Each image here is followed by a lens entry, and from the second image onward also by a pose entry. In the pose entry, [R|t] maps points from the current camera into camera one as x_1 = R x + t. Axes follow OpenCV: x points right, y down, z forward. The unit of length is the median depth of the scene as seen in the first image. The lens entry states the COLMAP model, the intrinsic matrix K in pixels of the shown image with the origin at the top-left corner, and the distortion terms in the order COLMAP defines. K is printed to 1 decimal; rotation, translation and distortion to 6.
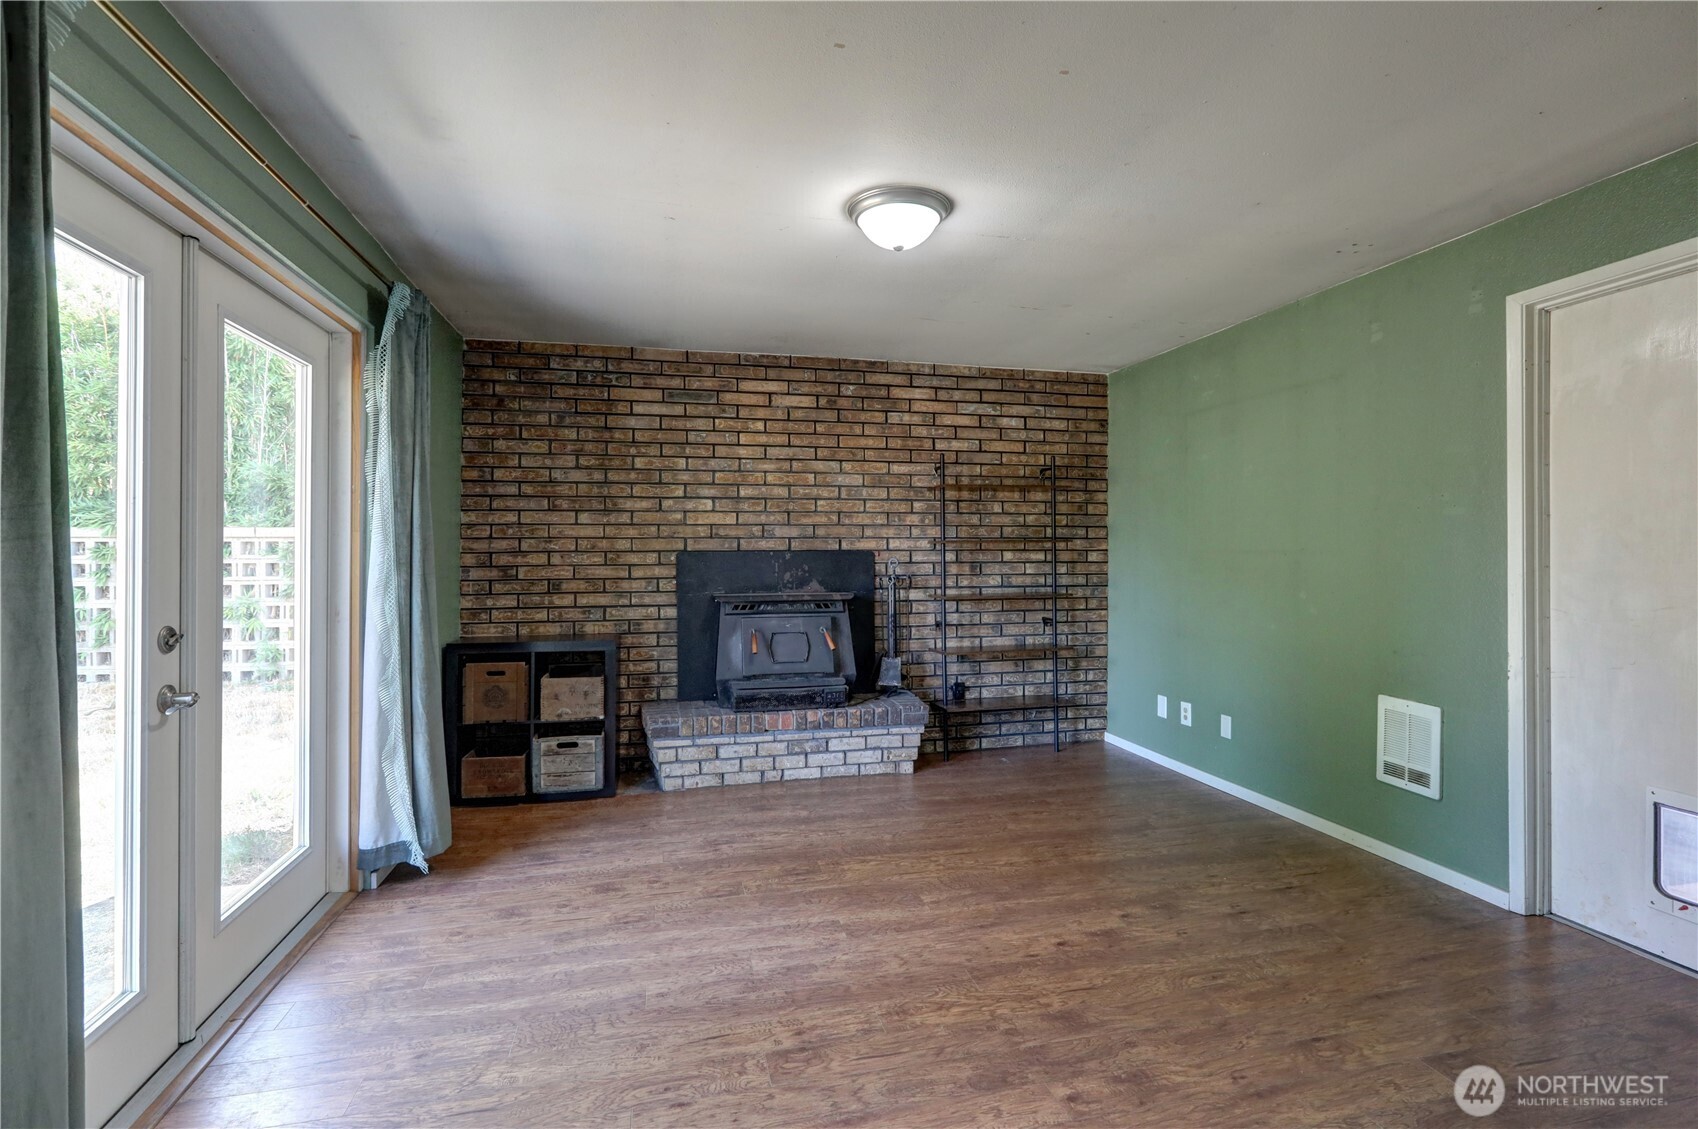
lens RADIAL K [[786.8, 0, 844.0], [0, 786.8, 547.0], [0, 0, 1]] dist [-0.014039, 0.000758]
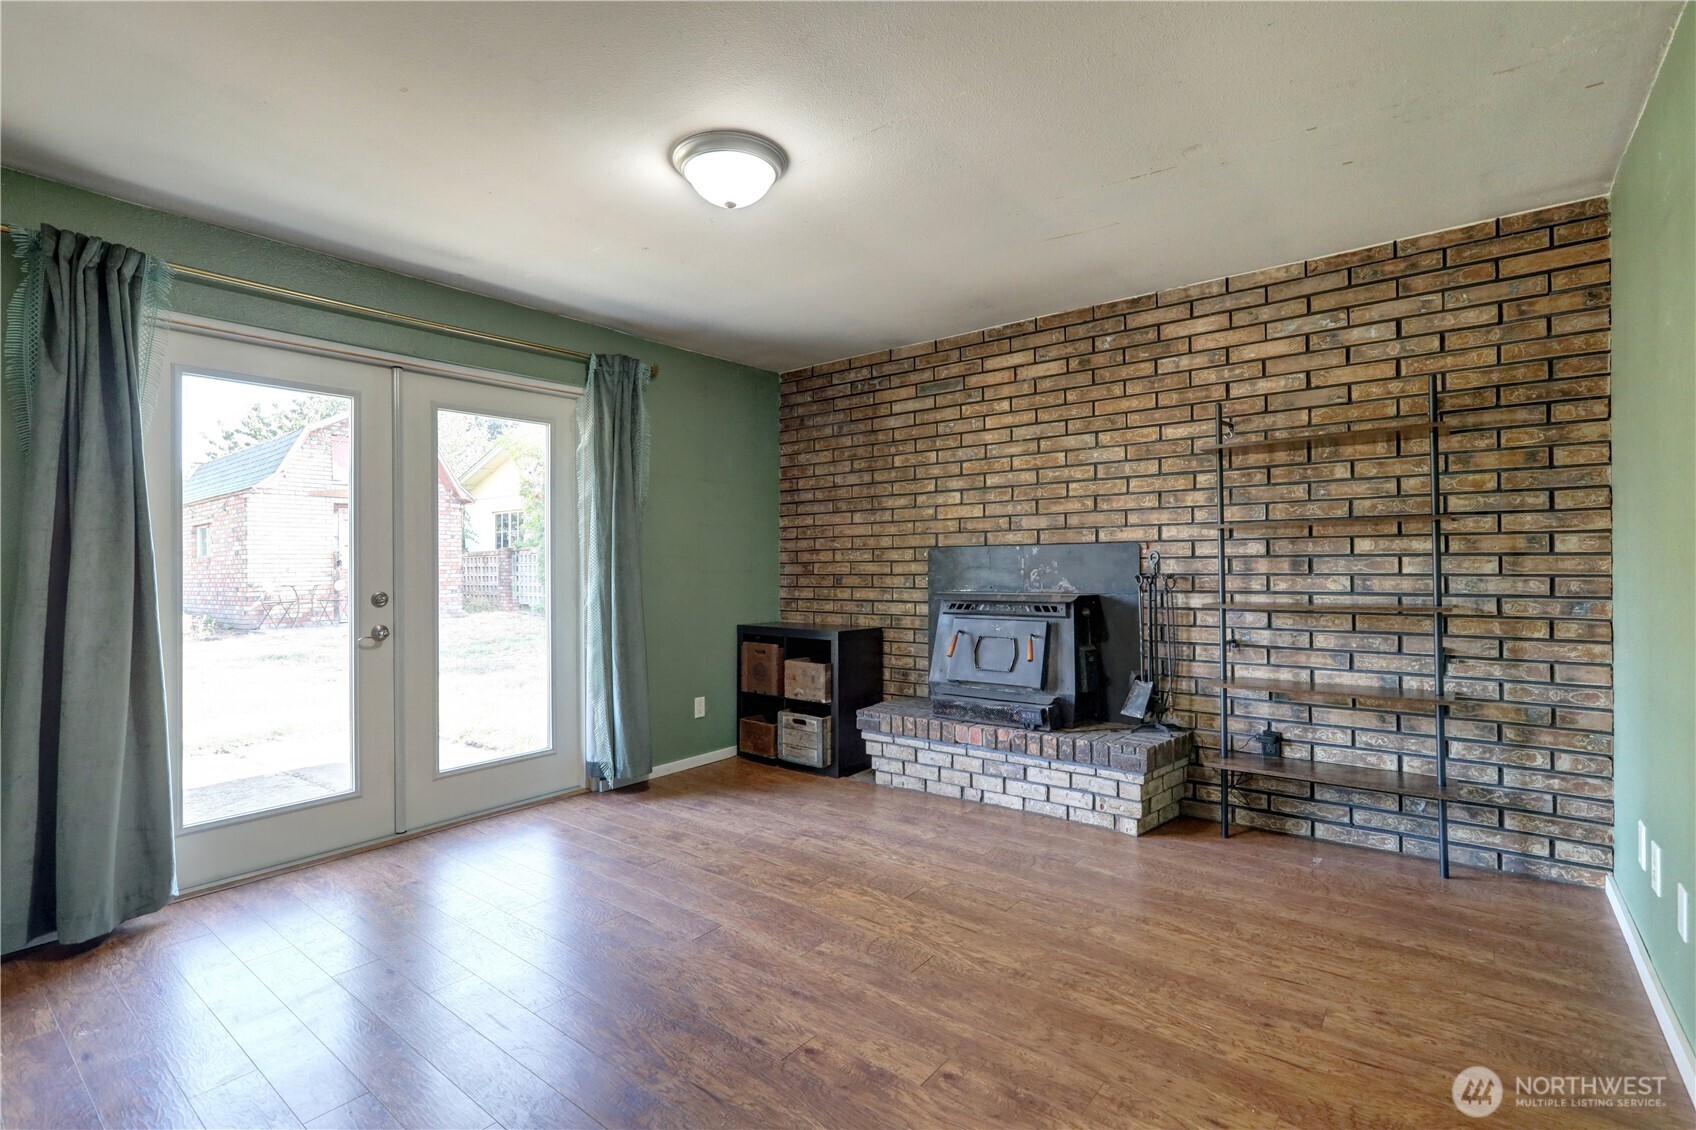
lens RADIAL K [[790.6, 0, 848.3], [0, 790.6, 555.1], [0, 0, 1]] dist [-0.016276, 0.021210]
pose [[0.618294, -0.011180, -0.785868, 0.502231], [0.014646, 0.999889, -0.002702, 0.016490], [0.785811, -0.009839, 0.618389, 0.312386]]
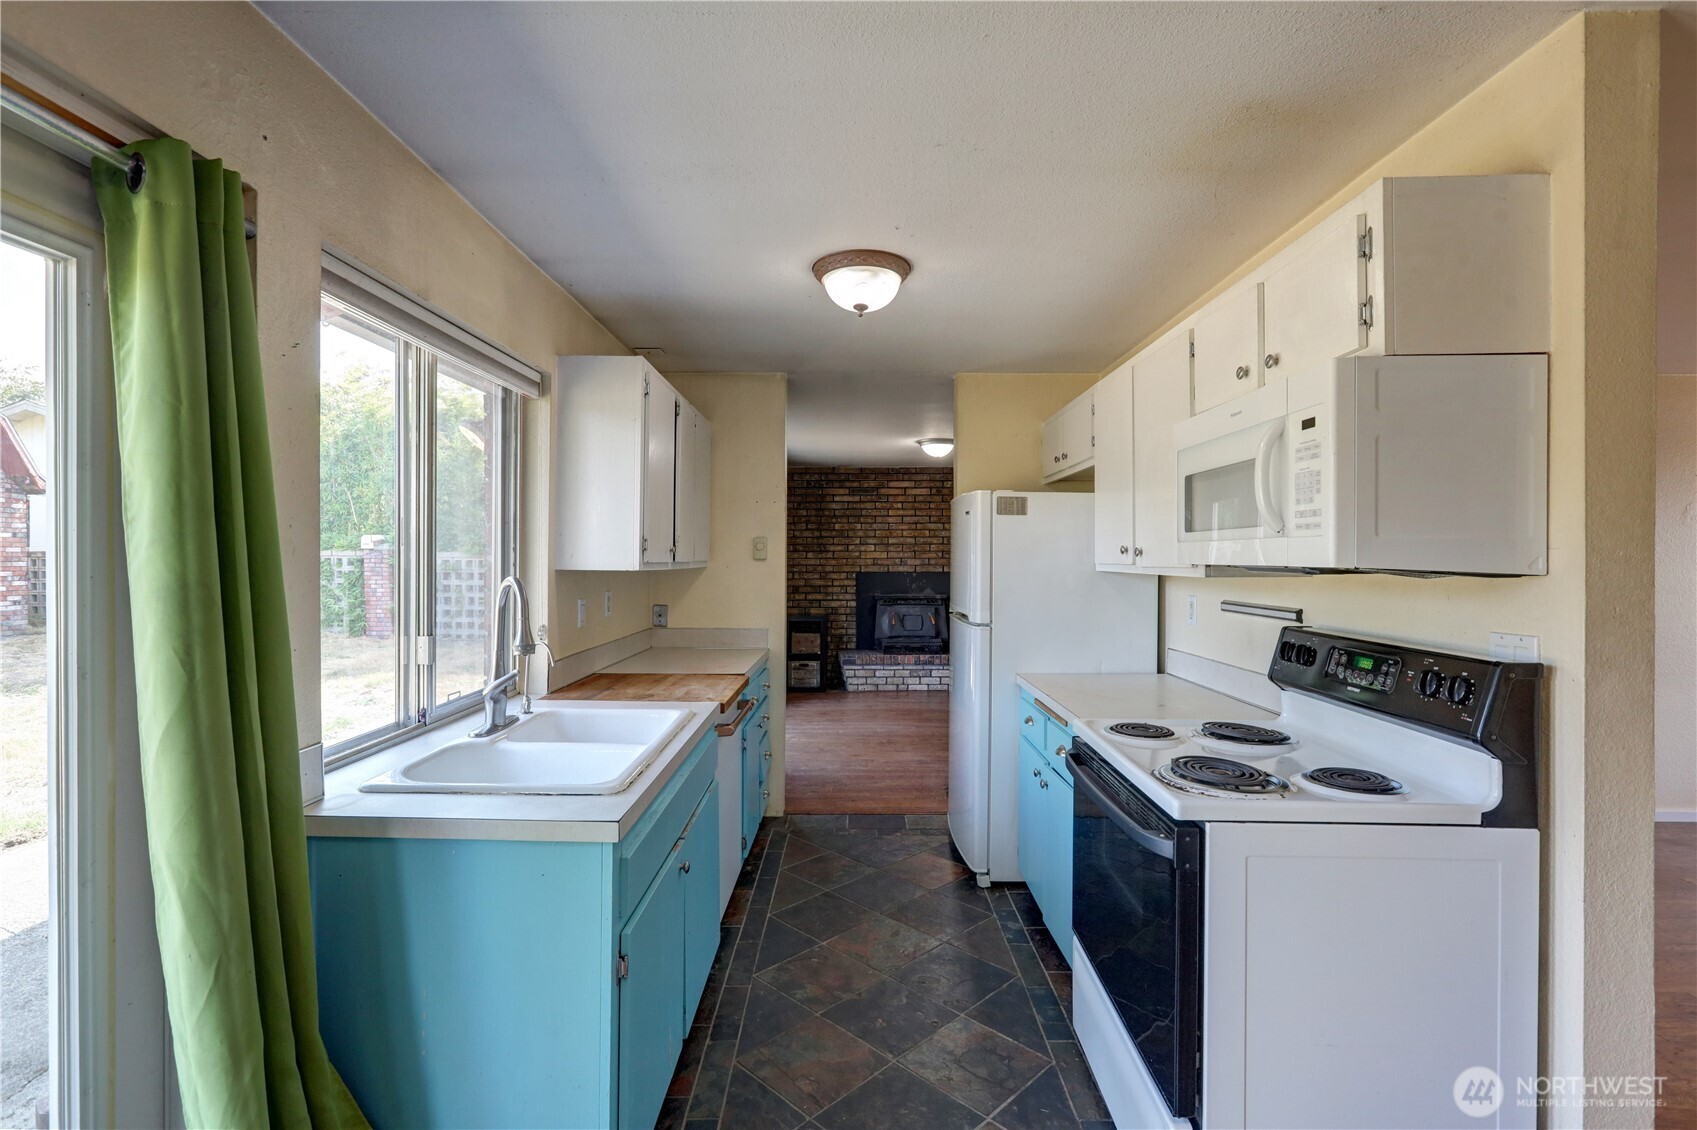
lens RADIAL K [[791.9, 0, 840.8], [0, 791.9, 560.5], [0, 0, 1]] dist [-0.061316, 0.030332]
pose [[0.968913, 0.004131, -0.247365, 0.231816], [-0.001672, 0.999947, 0.010148, -0.042844], [0.247394, -0.009419, 0.968869, -0.892014]]
